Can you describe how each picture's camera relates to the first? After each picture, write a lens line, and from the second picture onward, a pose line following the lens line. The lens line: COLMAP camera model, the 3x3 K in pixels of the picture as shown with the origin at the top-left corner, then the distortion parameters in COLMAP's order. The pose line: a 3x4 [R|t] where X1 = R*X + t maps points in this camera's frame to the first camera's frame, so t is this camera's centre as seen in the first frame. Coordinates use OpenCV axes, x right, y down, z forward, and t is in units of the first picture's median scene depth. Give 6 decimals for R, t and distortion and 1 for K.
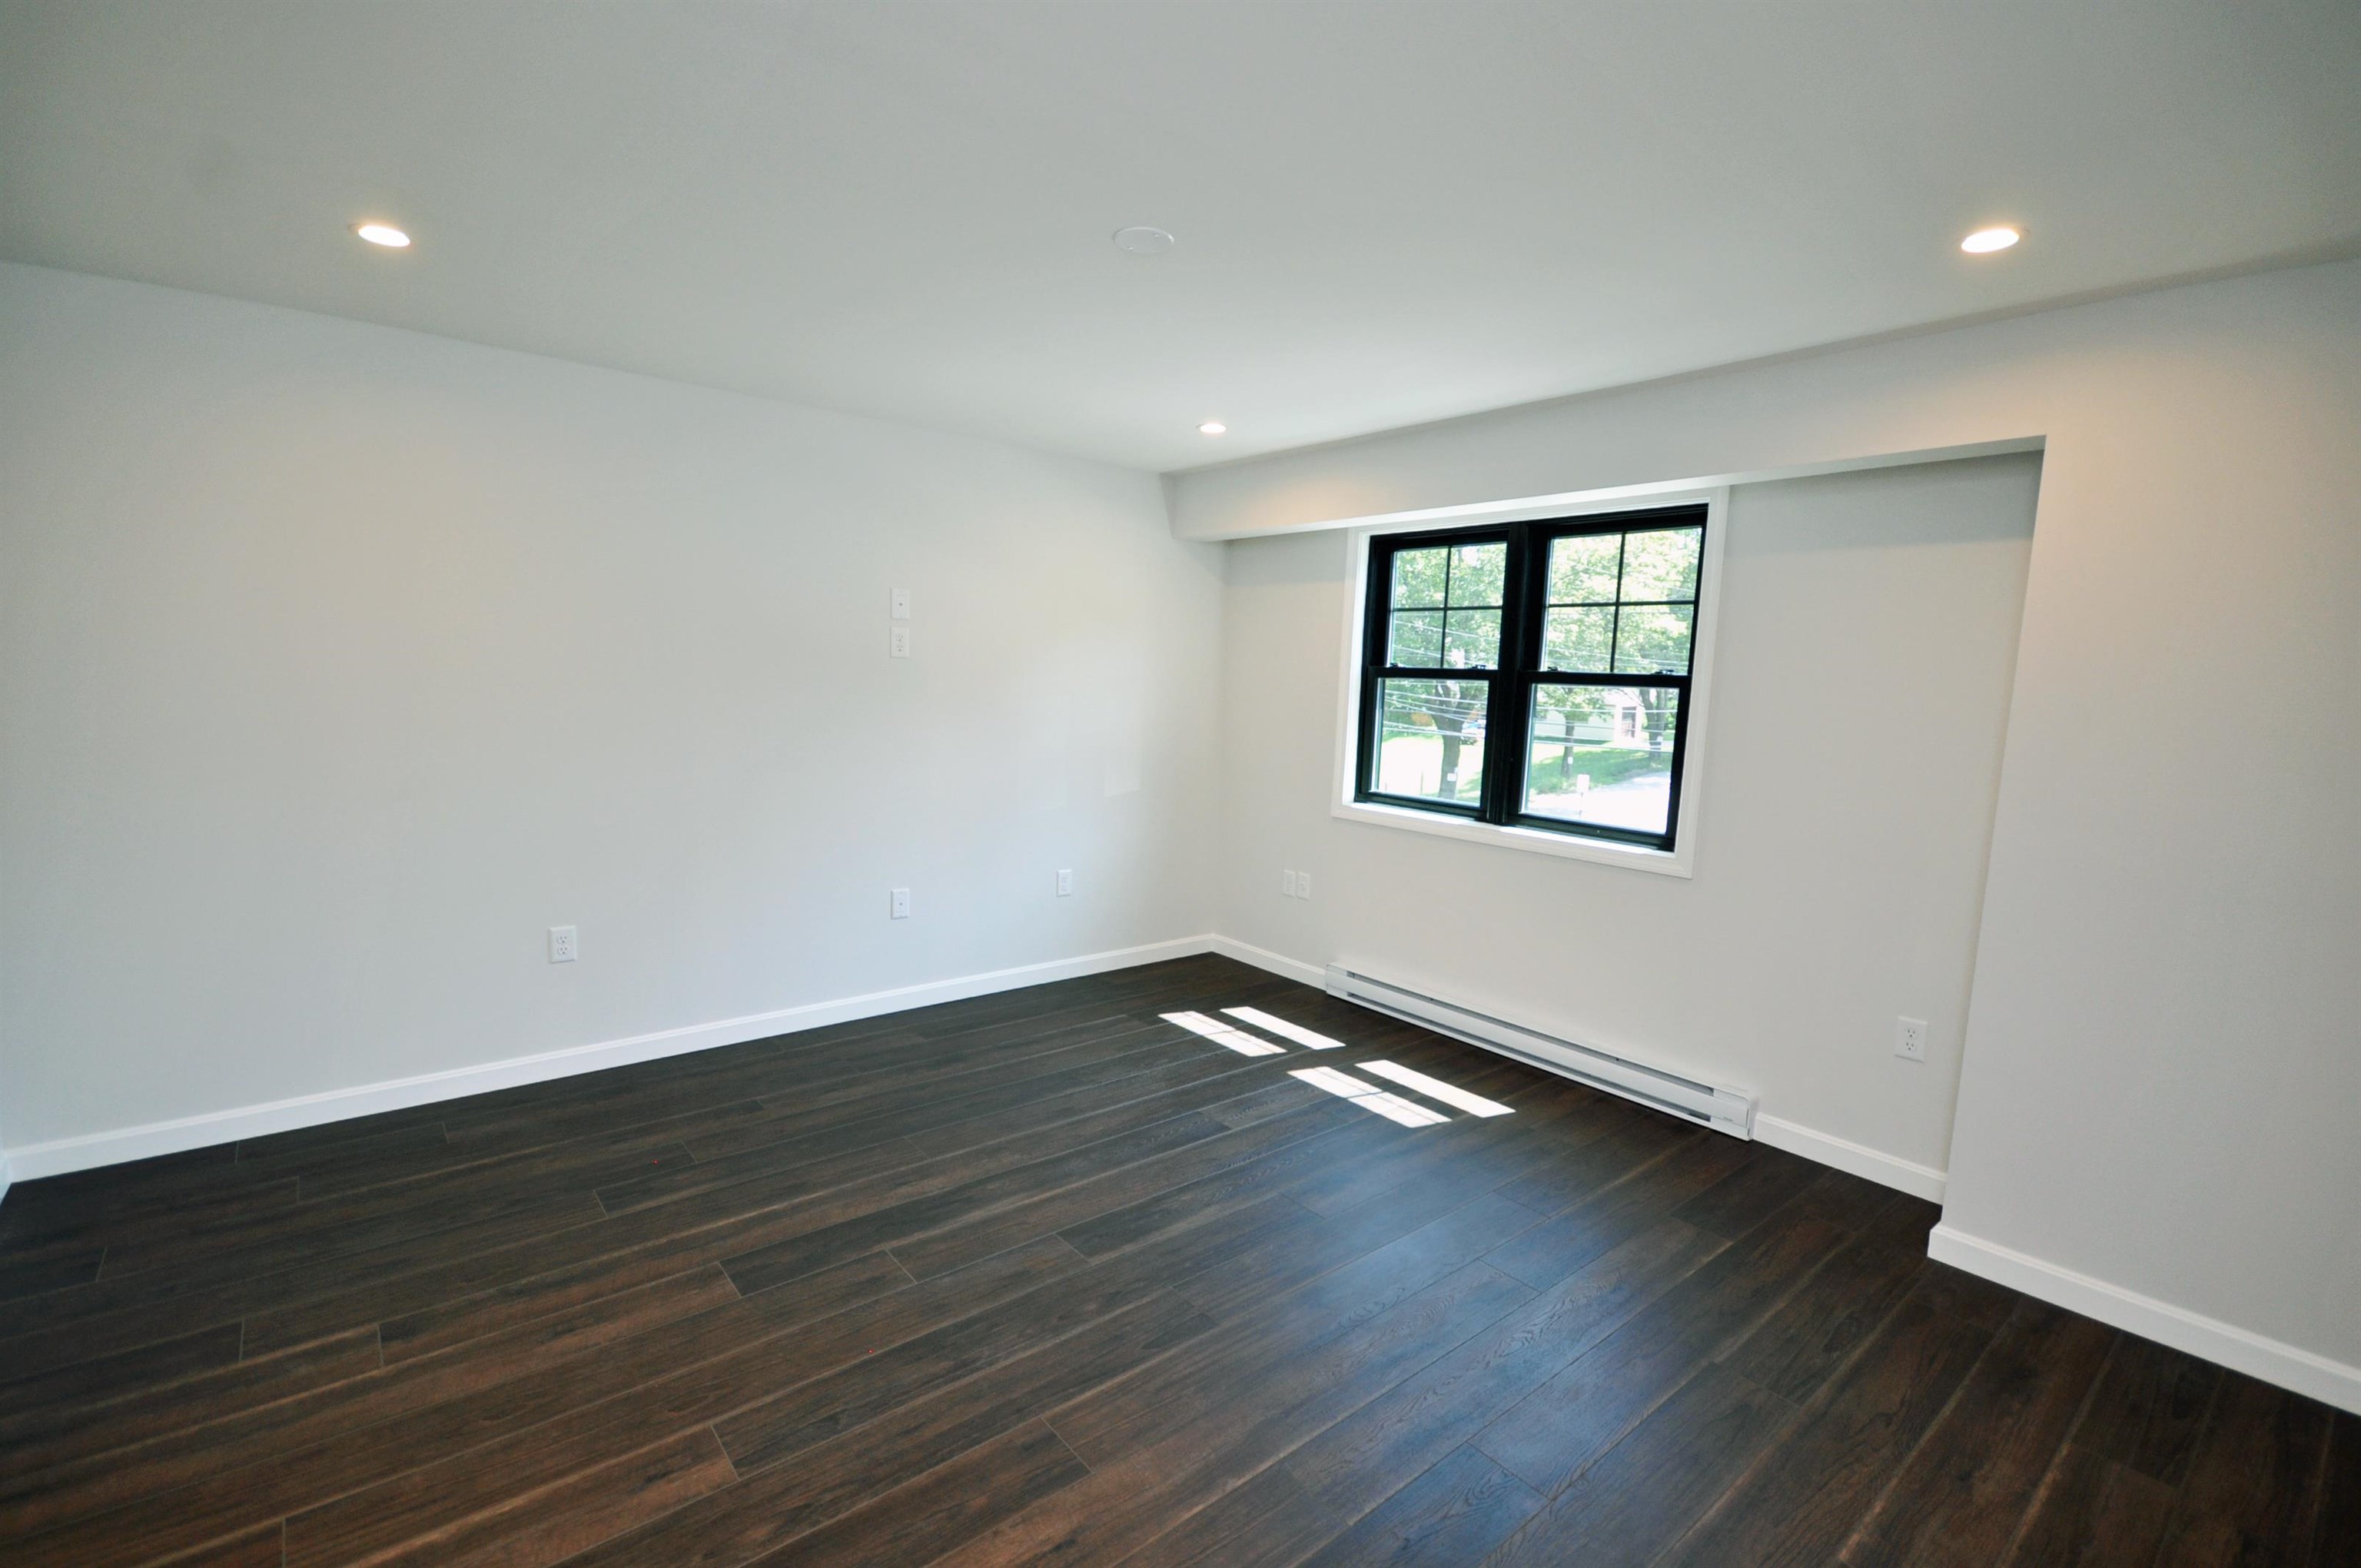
lens RADIAL K [[1039.4, 0, 1172.9], [0, 1039.4, 794.3], [0, 0, 1]] dist [-0.001443, -0.000585]
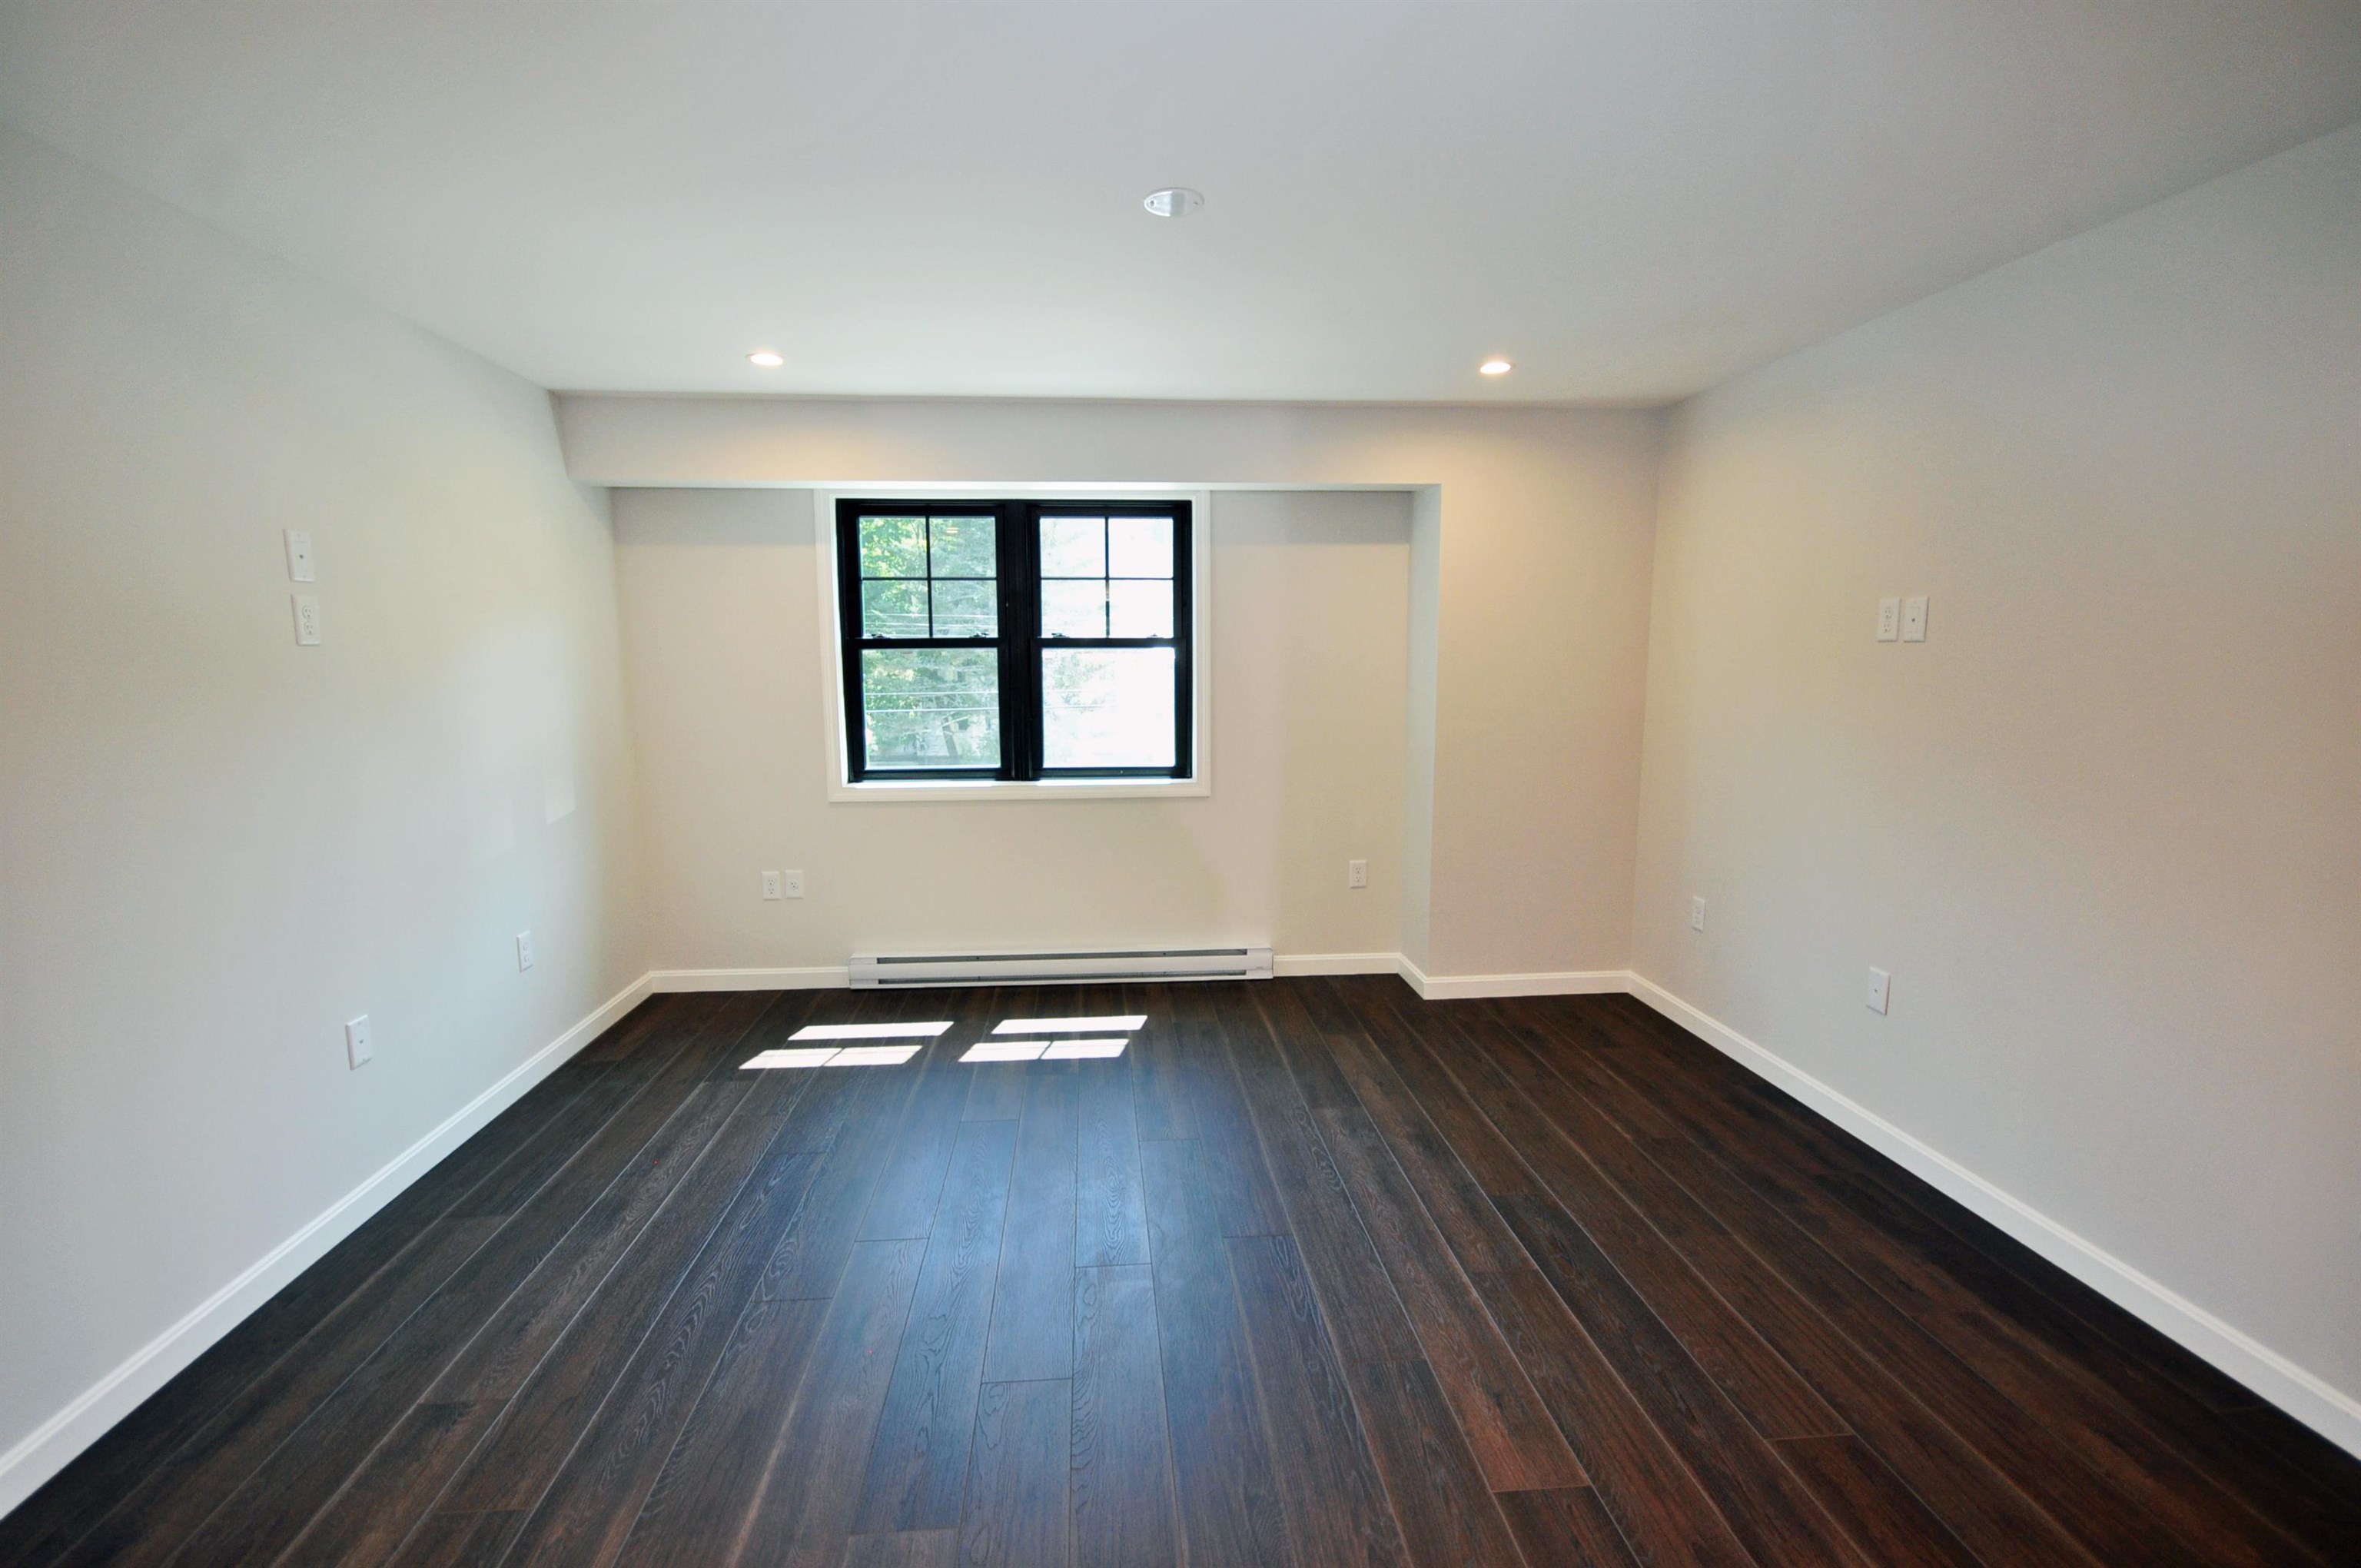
lens RADIAL K [[1041.0, 0, 1169.9], [0, 1041.0, 787.0], [0, 0, 1]] dist [-0.001524, -0.000180]
pose [[0.574019, -0.144667, 0.805962, -0.513436], [0.122064, 0.988390, 0.090476, -0.047145], [-0.809693, 0.046444, 0.585013, 0.260774]]
